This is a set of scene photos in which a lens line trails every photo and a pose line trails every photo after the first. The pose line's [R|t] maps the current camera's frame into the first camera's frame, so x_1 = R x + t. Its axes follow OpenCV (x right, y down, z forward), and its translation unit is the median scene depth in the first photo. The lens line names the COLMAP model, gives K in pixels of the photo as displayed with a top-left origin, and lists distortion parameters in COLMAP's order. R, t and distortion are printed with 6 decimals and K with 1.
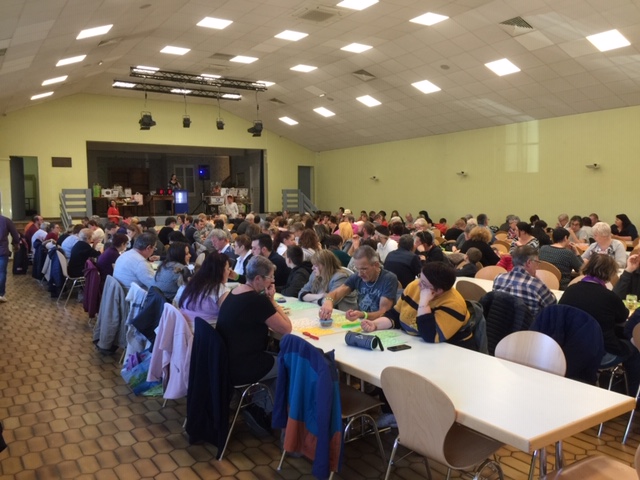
lens RADIAL K [[549.3, 0, 317.2], [0, 549.3, 236.9], [0, 0, 1]] dist [0.092940, -0.109697]
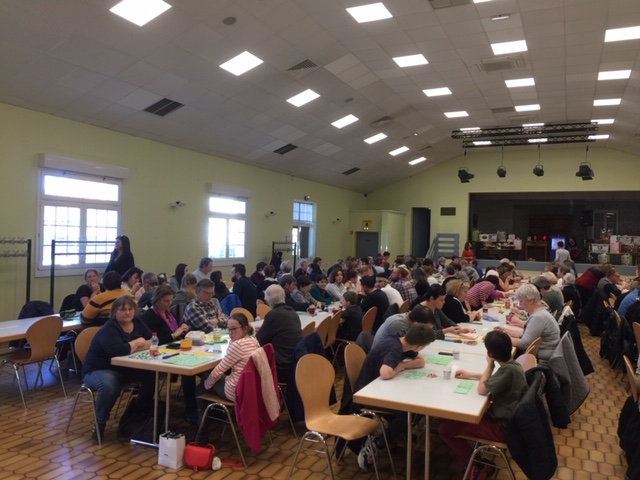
lens RADIAL K [[549.3, 0, 320.9], [0, 549.3, 238.6], [0, 0, 1]] dist [0.092940, -0.109697]
pose [[0.536409, 0.025618, -0.843569, 0.398112], [-0.092947, 0.995252, -0.028879, -0.014113], [0.838824, 0.093898, 0.536243, 0.122311]]
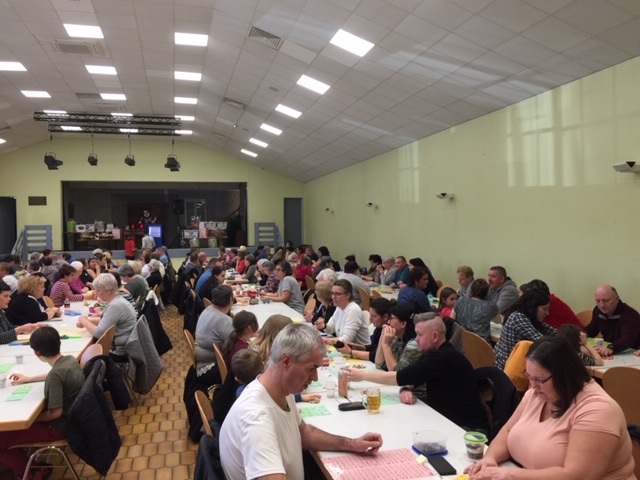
lens RADIAL K [[549.3, 0, 318.5], [0, 549.3, 240.8], [0, 0, 1]] dist [0.092940, -0.109697]
pose [[0.947091, 0.000886, -0.320963, 0.411593], [-0.015649, 0.998934, -0.043419, -0.015385], [0.320583, 0.046144, 0.946096, 0.130783]]
